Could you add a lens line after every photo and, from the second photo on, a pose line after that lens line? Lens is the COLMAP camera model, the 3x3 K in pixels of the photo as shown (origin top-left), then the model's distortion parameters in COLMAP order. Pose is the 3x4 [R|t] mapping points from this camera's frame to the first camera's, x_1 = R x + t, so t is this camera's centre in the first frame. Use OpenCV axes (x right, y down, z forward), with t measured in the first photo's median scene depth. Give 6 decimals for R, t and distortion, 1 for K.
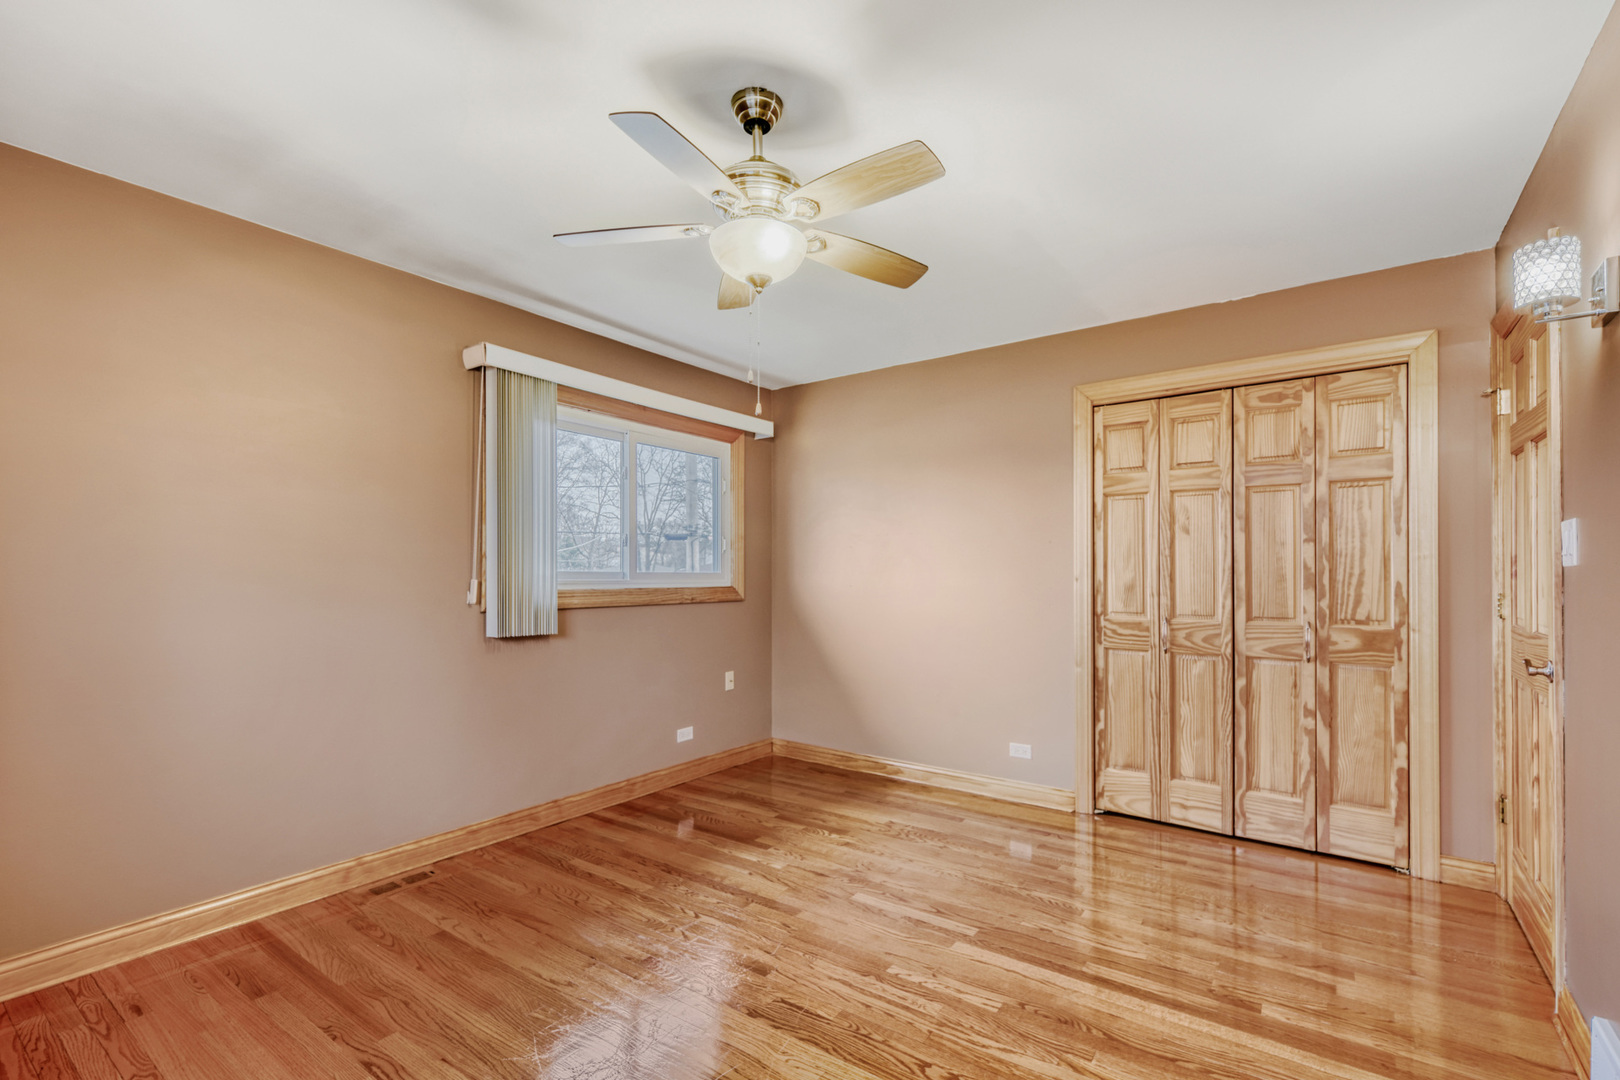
lens RADIAL K [[725.5, 0, 826.4], [0, 725.5, 565.0], [0, 0, 1]] dist [0.008391, -0.002264]
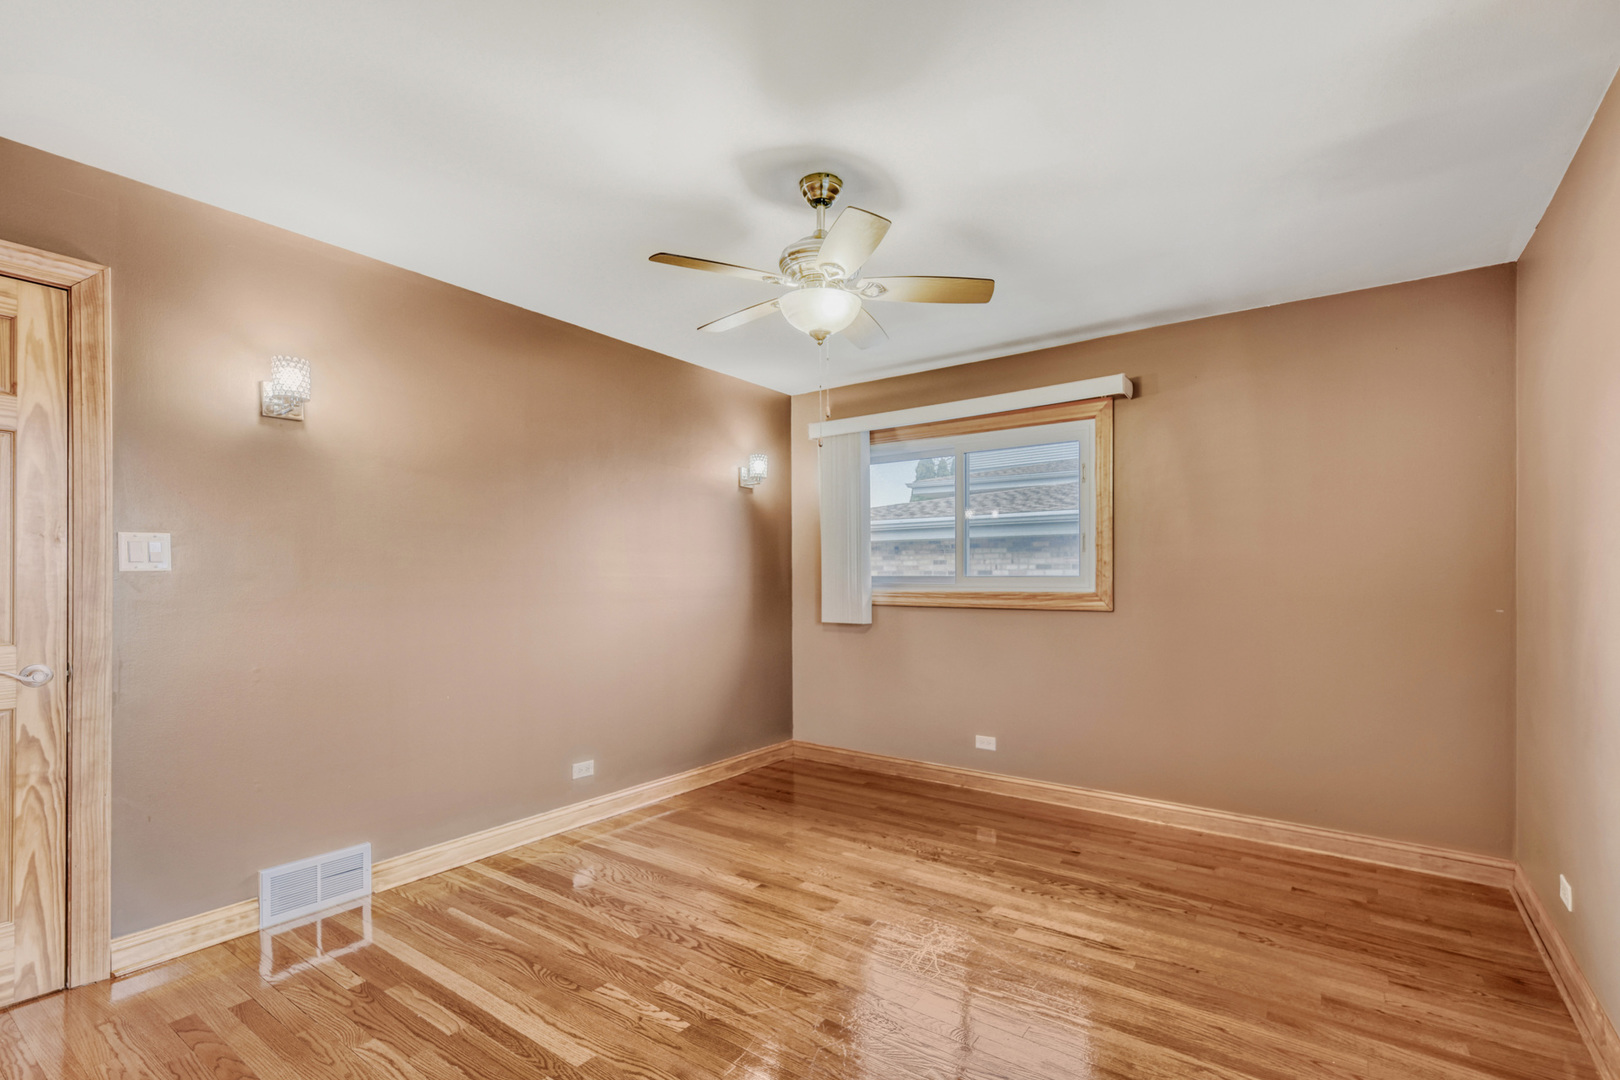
lens RADIAL K [[725.5, 0, 821.4], [0, 725.5, 580.1], [0, 0, 1]] dist [0.008391, -0.002264]
pose [[-0.999920, -0.000885, 0.012646, -0.082431], [-0.000915, 0.999997, -0.002389, 0.013845], [-0.012644, -0.002400, -0.999917, 1.753938]]
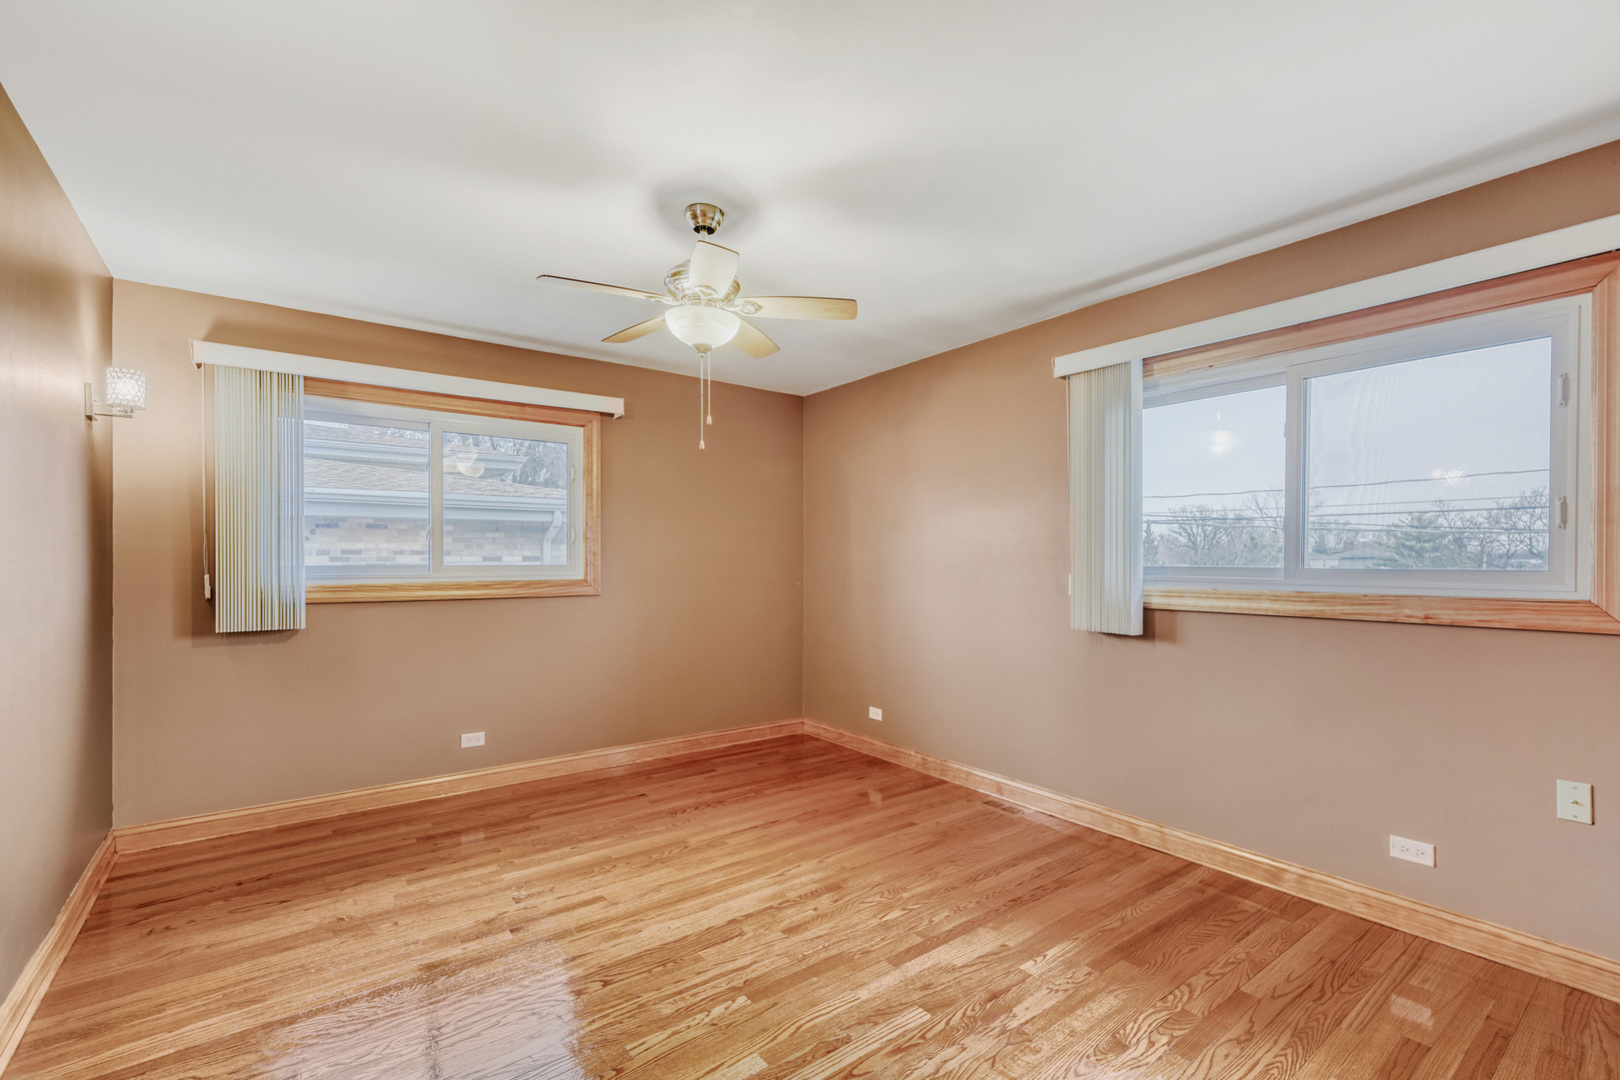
lens RADIAL K [[725.5, 0, 821.3], [0, 725.5, 555.5], [0, 0, 1]] dist [0.008391, -0.002264]
pose [[-0.306055, -0.009247, -0.951969, 0.878469], [0.007545, 0.999898, -0.012138, 0.004056], [0.951984, -0.010897, -0.305954, 1.285807]]
